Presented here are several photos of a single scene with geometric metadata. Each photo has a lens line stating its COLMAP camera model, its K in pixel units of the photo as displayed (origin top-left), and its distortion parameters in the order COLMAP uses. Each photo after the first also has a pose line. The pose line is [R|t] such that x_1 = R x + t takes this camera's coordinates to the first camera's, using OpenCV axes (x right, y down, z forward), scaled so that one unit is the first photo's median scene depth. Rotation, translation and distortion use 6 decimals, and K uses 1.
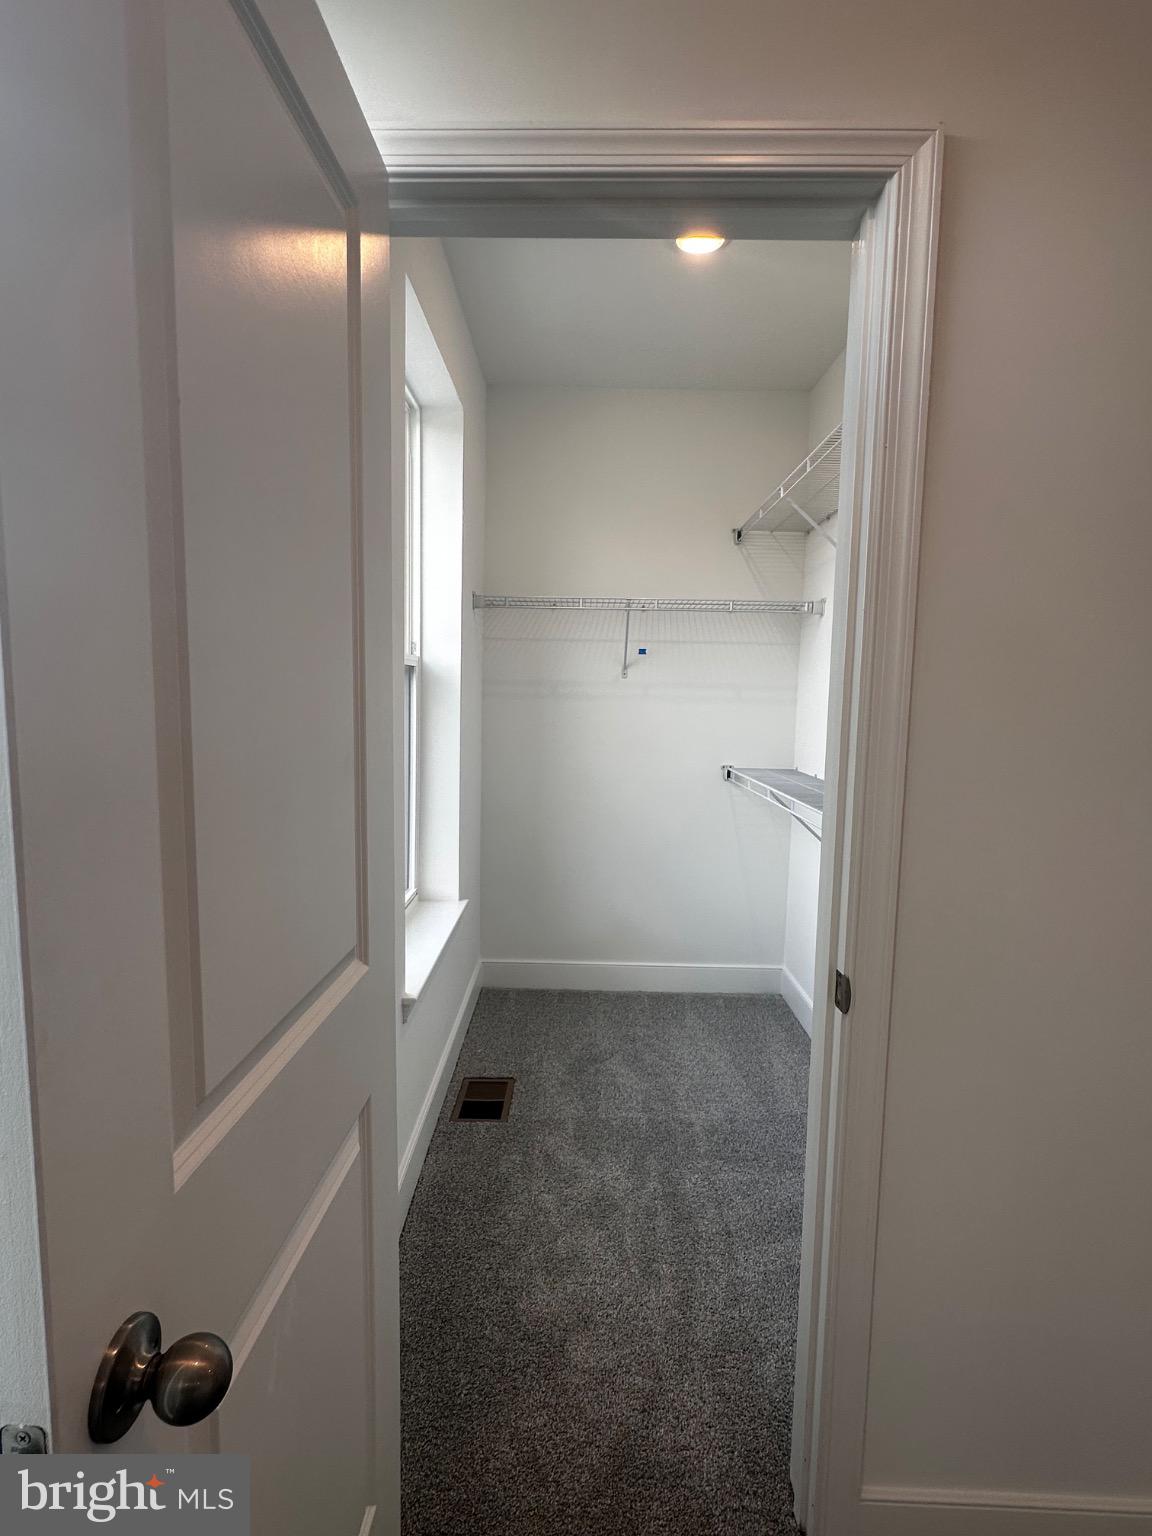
lens RADIAL K [[768.5, 0, 570.9], [0, 768.5, 767.3], [0, 0, 1]] dist [-0.000452, -0.000017]
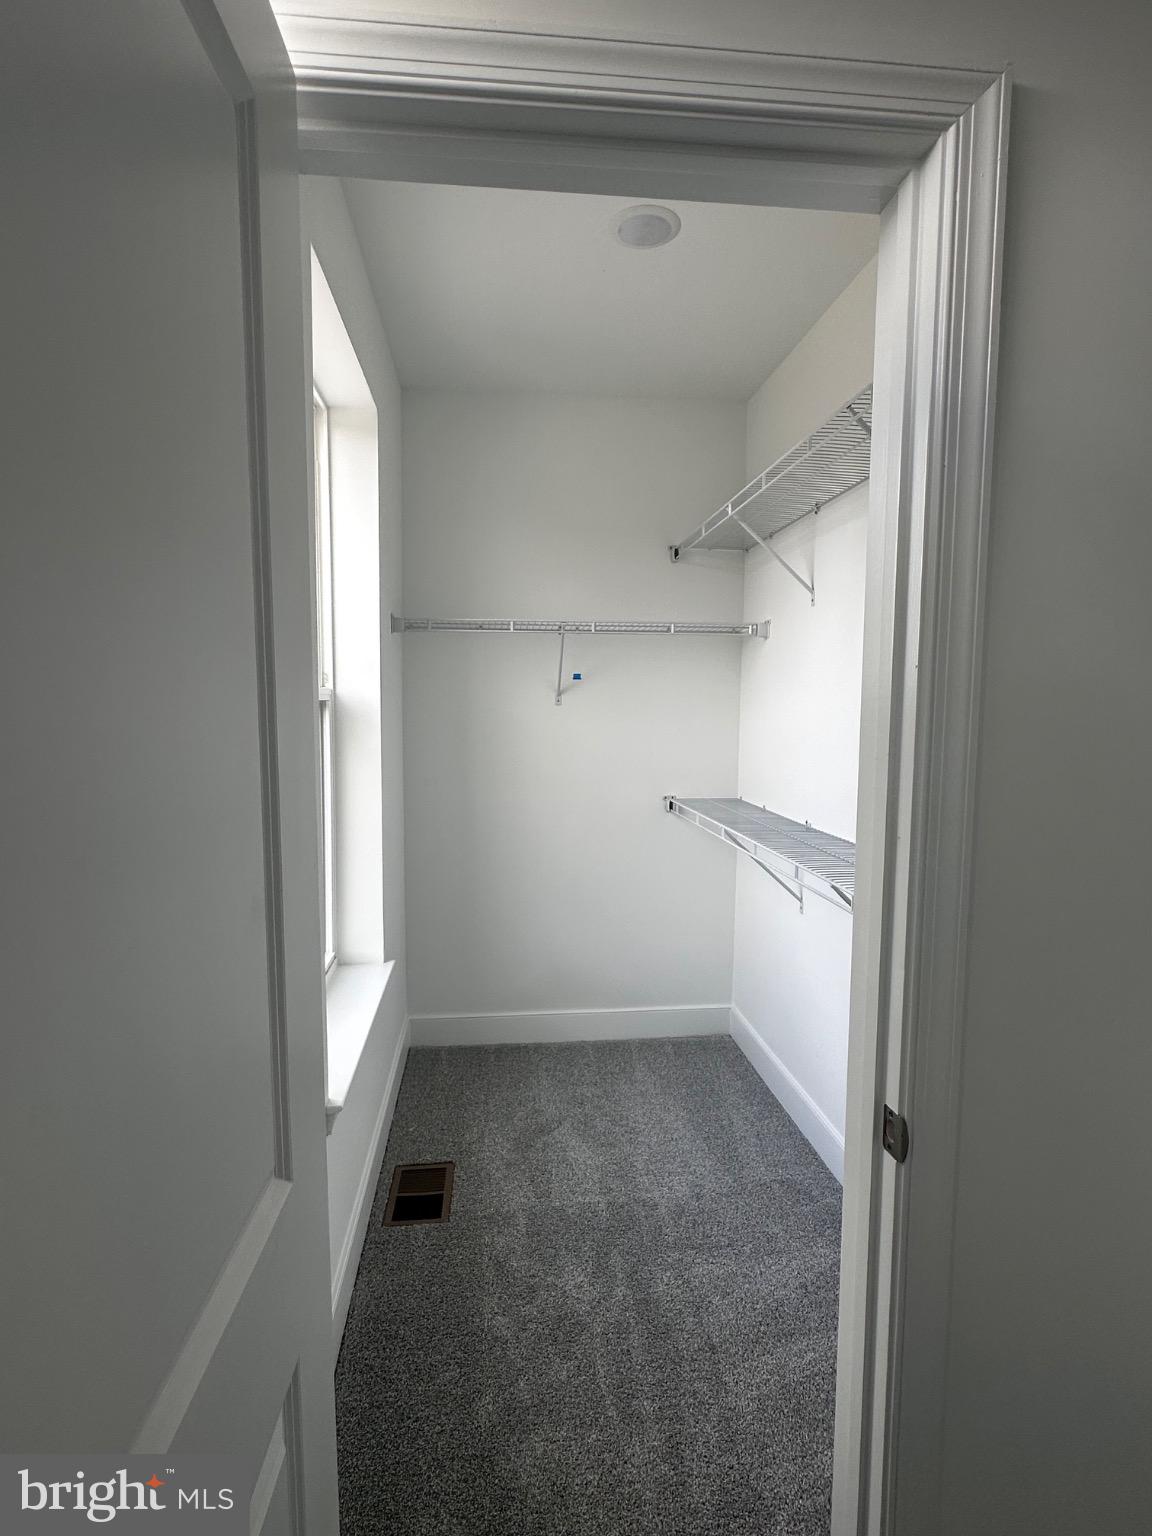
lens RADIAL K [[768.5, 0, 570.9], [0, 768.5, 767.3], [0, 0, 1]] dist [-0.000452, -0.000017]
pose [[0.993139, -0.023920, 0.114470, -0.031303], [0.025119, 0.999644, -0.009048, -0.042760], [-0.114213, 0.011861, 0.993385, 0.102616]]
